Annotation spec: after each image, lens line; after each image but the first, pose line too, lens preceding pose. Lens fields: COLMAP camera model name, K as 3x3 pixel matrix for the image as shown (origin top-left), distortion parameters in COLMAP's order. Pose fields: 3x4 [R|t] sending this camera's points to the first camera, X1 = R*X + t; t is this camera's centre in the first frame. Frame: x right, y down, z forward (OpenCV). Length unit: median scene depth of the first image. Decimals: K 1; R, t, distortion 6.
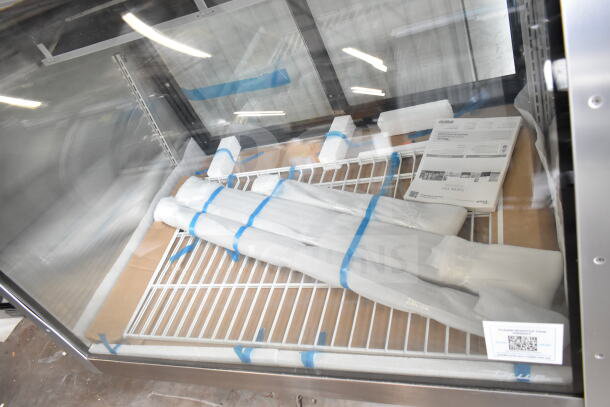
lens RADIAL K [[475.1, 0, 305.4], [0, 475.1, 187.0], [0, 0, 1]] dist [0.001361, 0.002369]
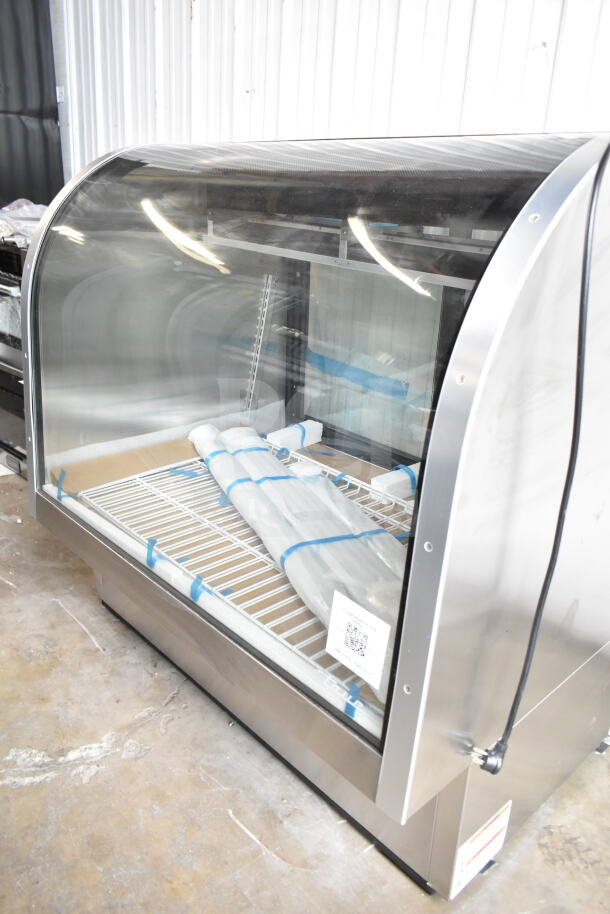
lens RADIAL K [[729.8, 0, 305.0], [0, 729.8, 457.0], [0, 0, 1]] dist [0.000316, 0.000524]
pose [[0.769735, 0.555654, -0.314257, 0.338808], [-0.614603, 0.778125, -0.129553, 0.158853], [0.172545, 0.292865, 0.940456, -0.261320]]
